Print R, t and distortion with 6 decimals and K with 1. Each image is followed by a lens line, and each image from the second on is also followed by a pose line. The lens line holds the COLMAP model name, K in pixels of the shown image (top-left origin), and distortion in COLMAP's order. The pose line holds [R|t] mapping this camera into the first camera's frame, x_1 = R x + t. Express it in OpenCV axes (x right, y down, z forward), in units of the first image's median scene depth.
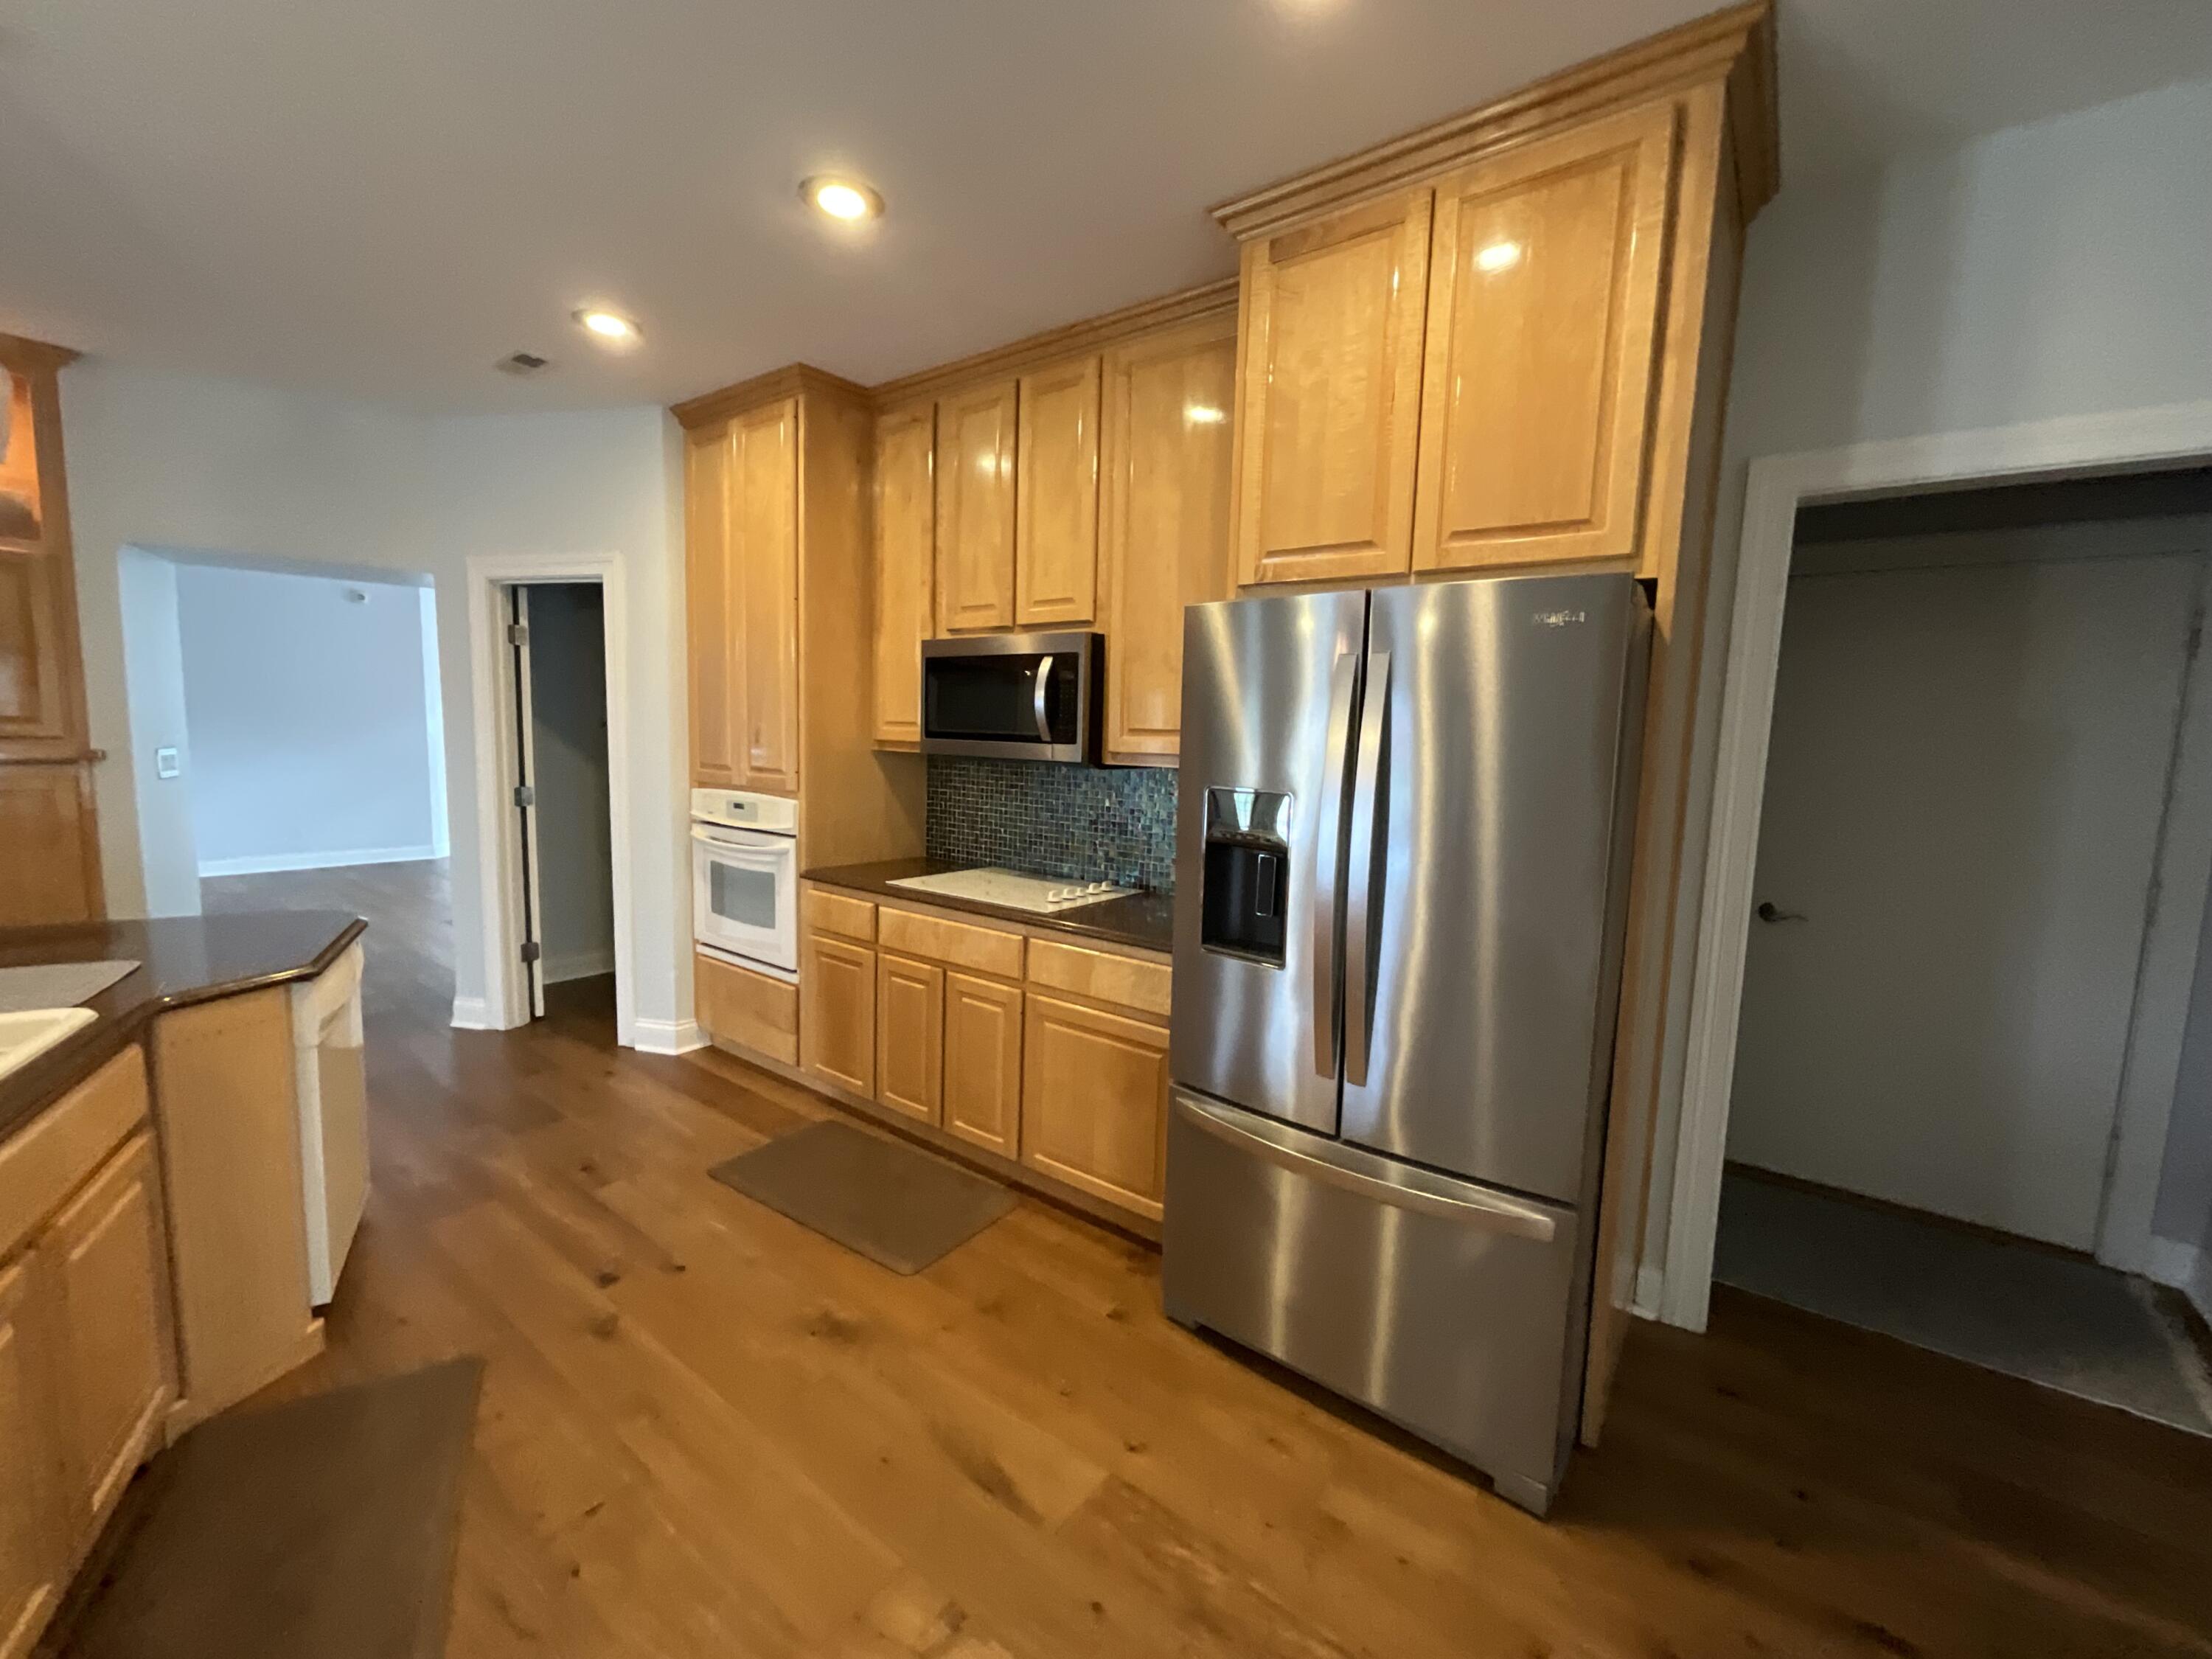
lens RADIAL K [[886.1, 0, 1115.3], [0, 886.1, 829.0], [0, 0, 1]] dist [-0.002005, 0.001053]
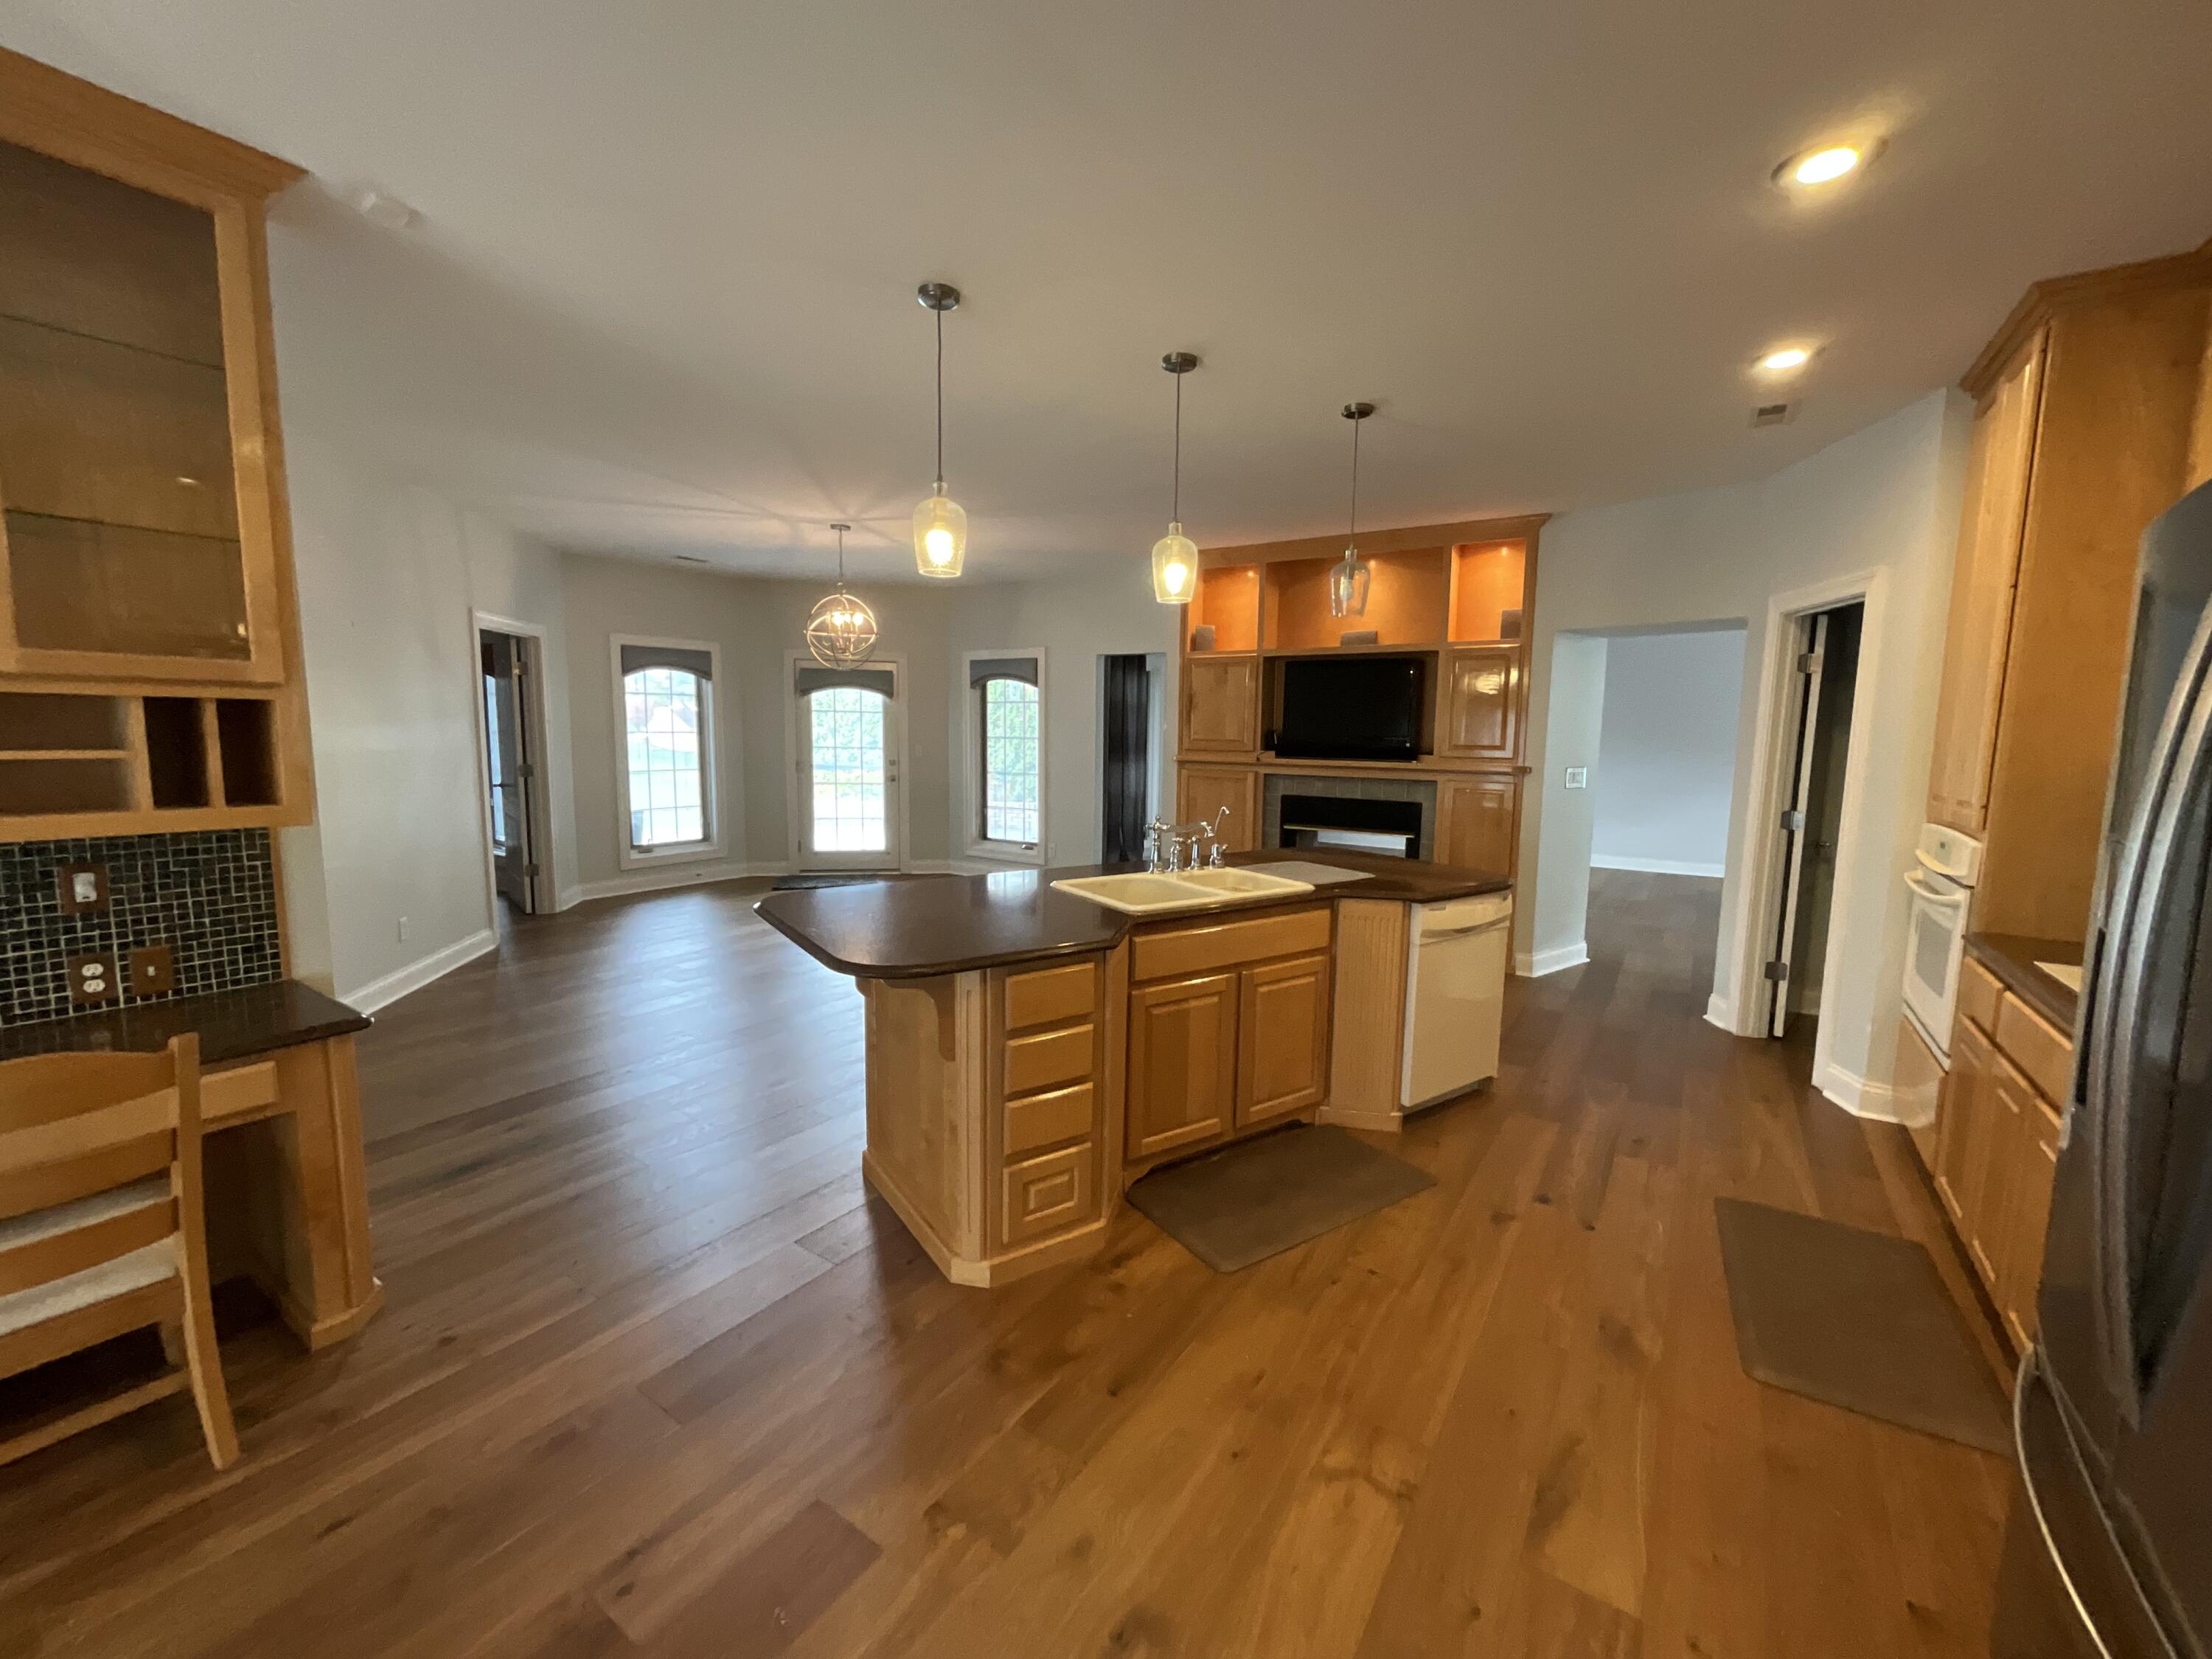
lens RADIAL K [[886.1, 0, 1114.9], [0, 886.1, 825.7], [0, 0, 1]] dist [-0.002005, 0.001053]
pose [[0.068297, 0.079683, -0.994478, 0.373400], [-0.121290, 0.990075, 0.071000, -0.009871], [0.990265, 0.115771, 0.077284, 0.178676]]
